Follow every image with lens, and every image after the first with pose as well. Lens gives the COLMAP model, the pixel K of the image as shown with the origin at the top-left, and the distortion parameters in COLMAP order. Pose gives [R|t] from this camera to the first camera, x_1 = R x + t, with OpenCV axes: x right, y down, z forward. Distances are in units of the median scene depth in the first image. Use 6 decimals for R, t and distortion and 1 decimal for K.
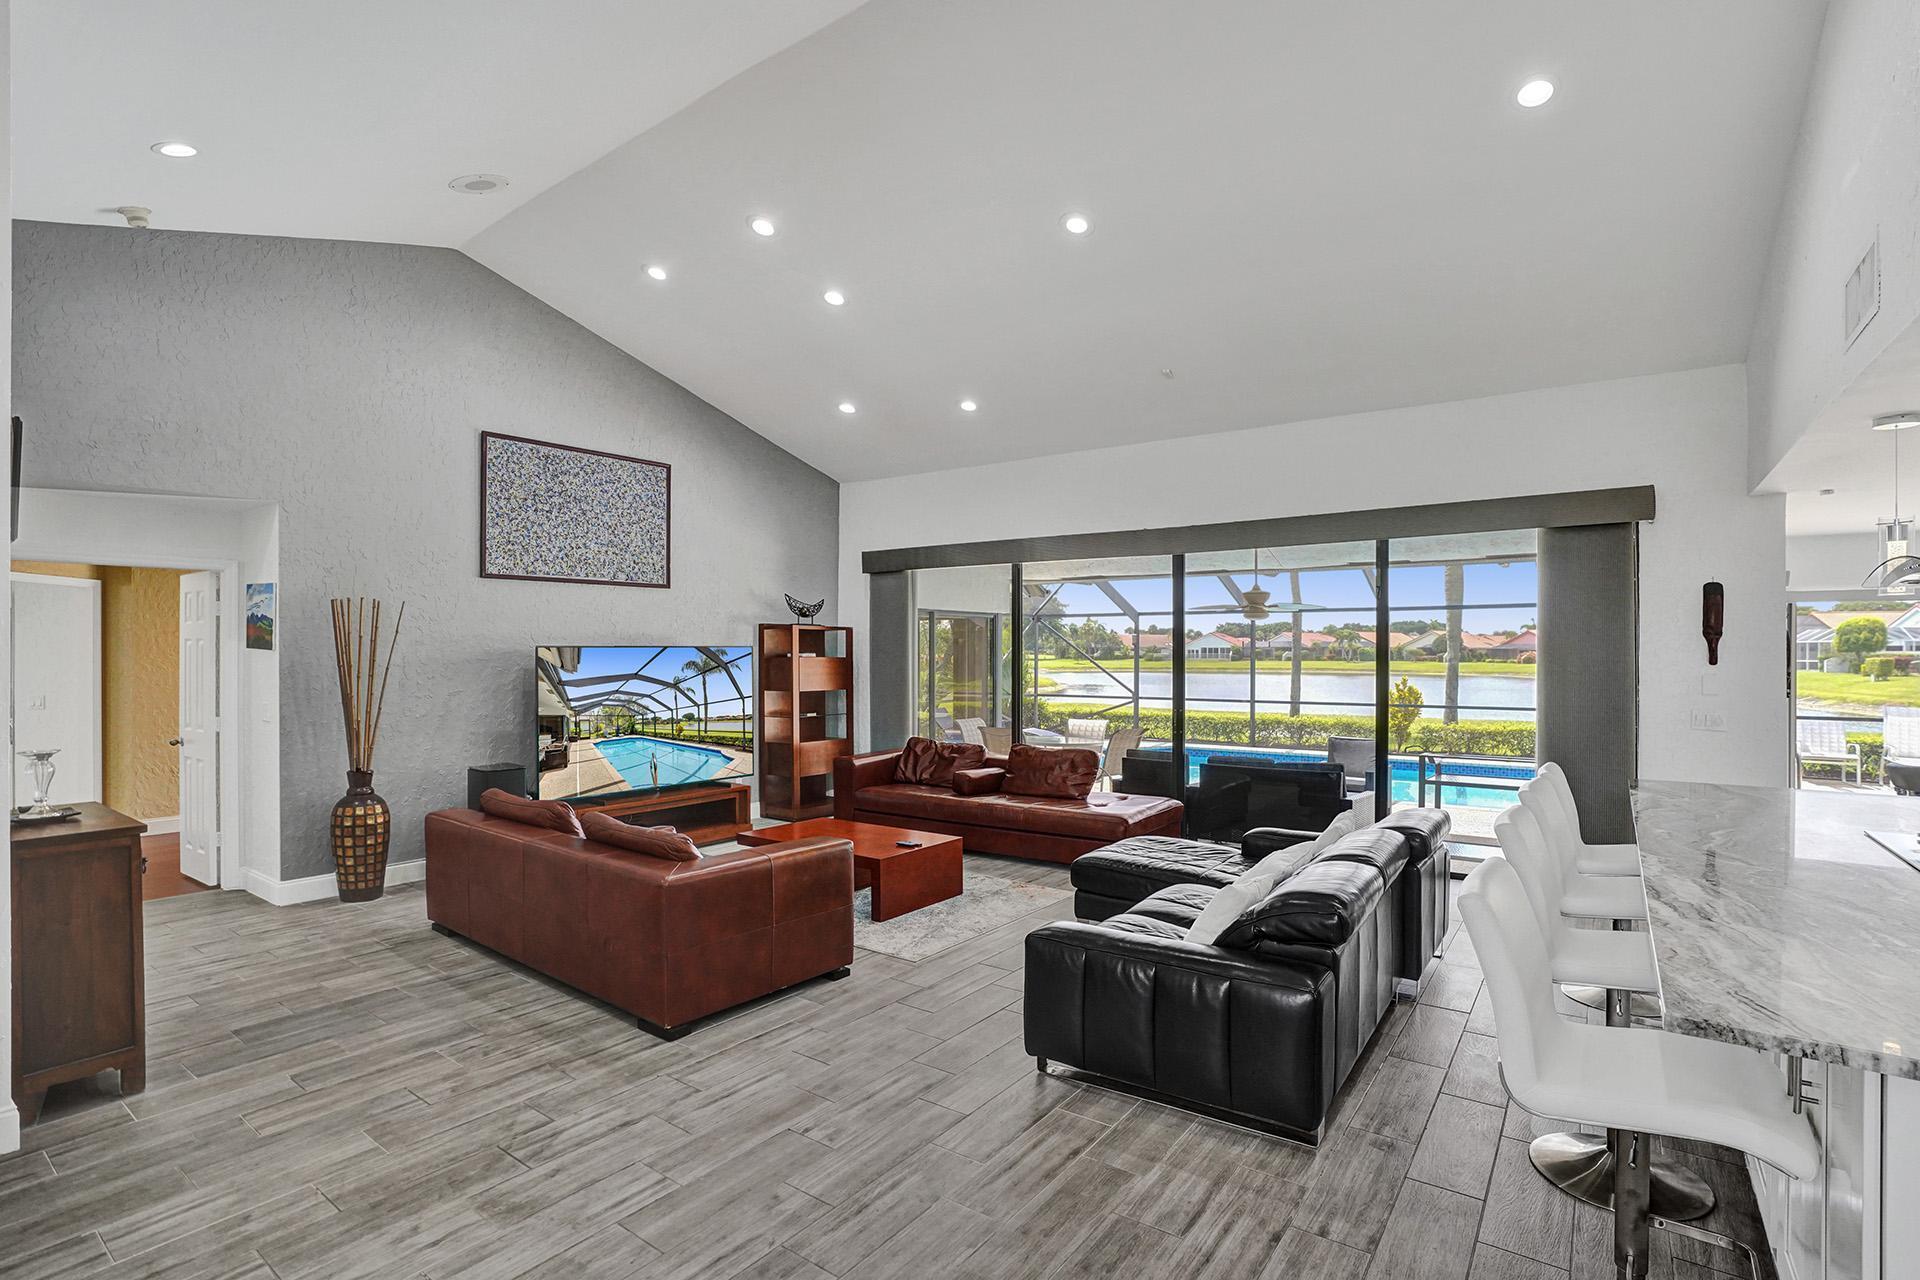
lens RADIAL K [[911.7, 0, 956.0], [0, 911.7, 650.8], [0, 0, 1]] dist [-0.063496, 0.019575]
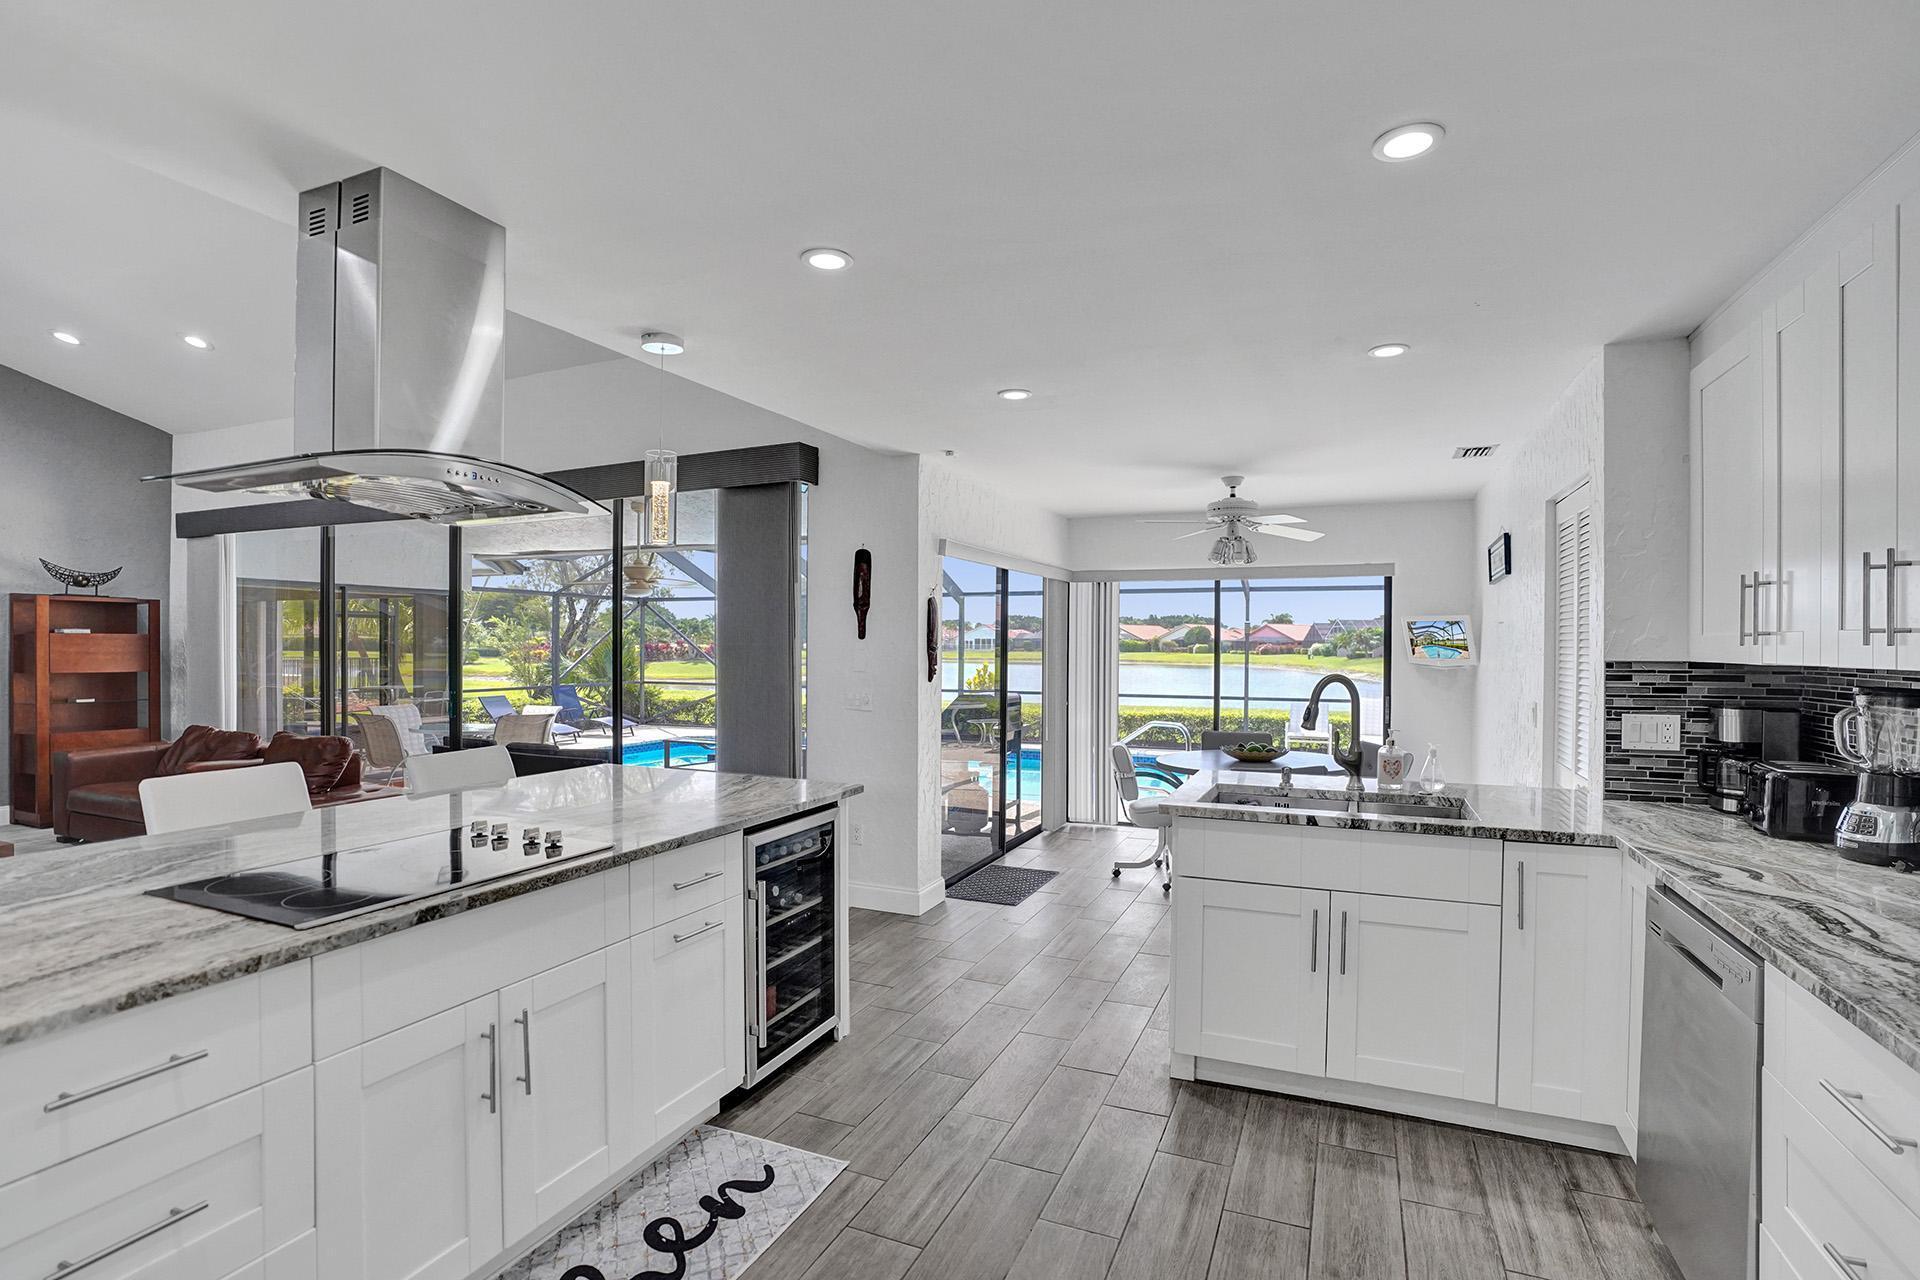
lens RADIAL K [[911.7, 0, 967.3], [0, 911.7, 640.9], [0, 0, 1]] dist [-0.063496, 0.019575]
pose [[0.972871, 0.007515, 0.231228, 0.515485], [-0.007407, 0.999972, -0.001335, 0.013134], [-0.231232, -0.000414, 0.972899, 0.033435]]
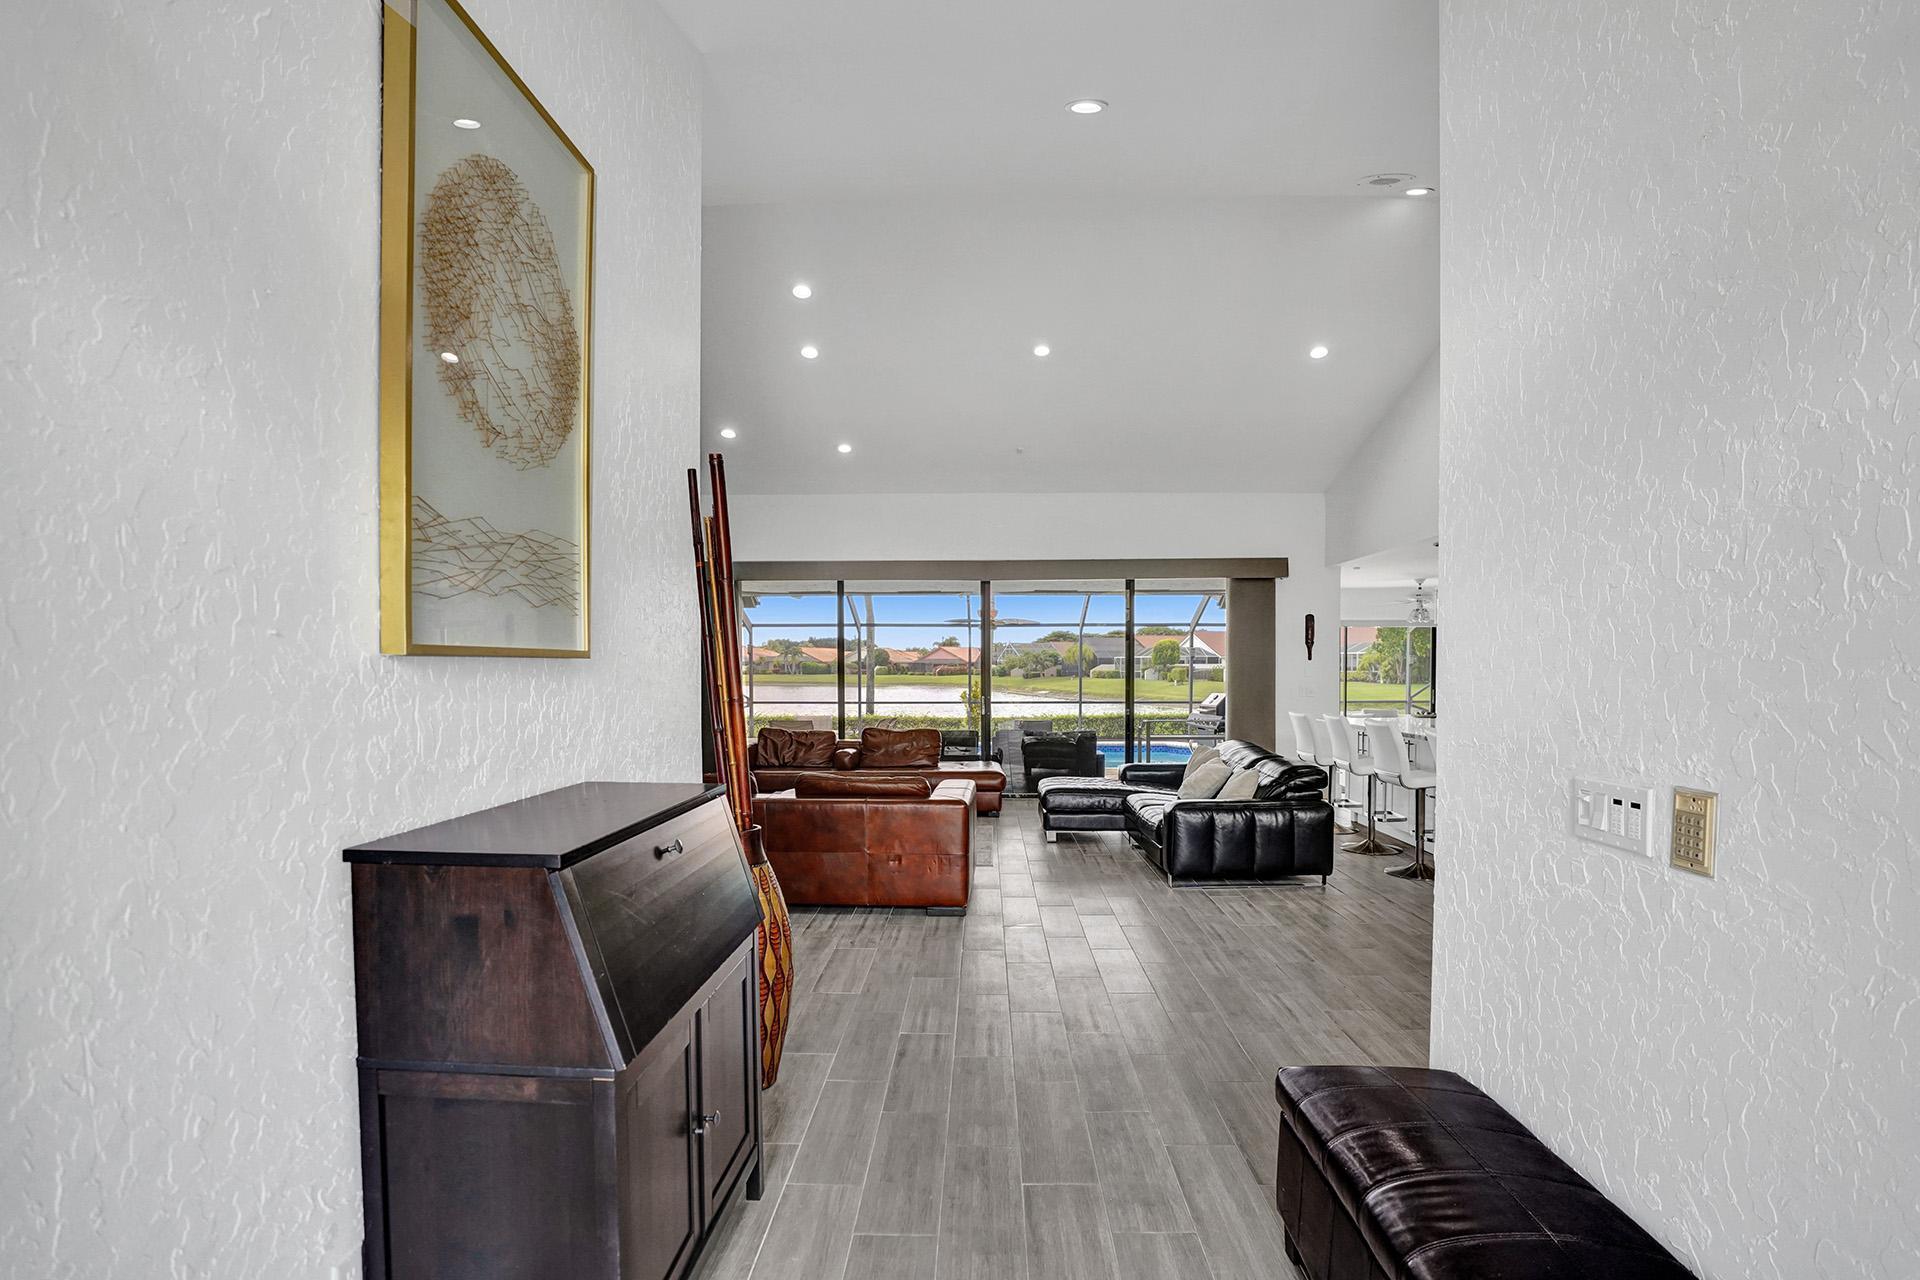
lens RADIAL K [[911.7, 0, 955.7], [0, 911.7, 698.7], [0, 0, 1]] dist [-0.063496, 0.019575]
pose [[0.820739, -0.019837, 0.570958, -0.550269], [-0.000743, 0.999359, 0.035790, 0.020363], [-0.571302, -0.029799, 0.820199, -0.076721]]
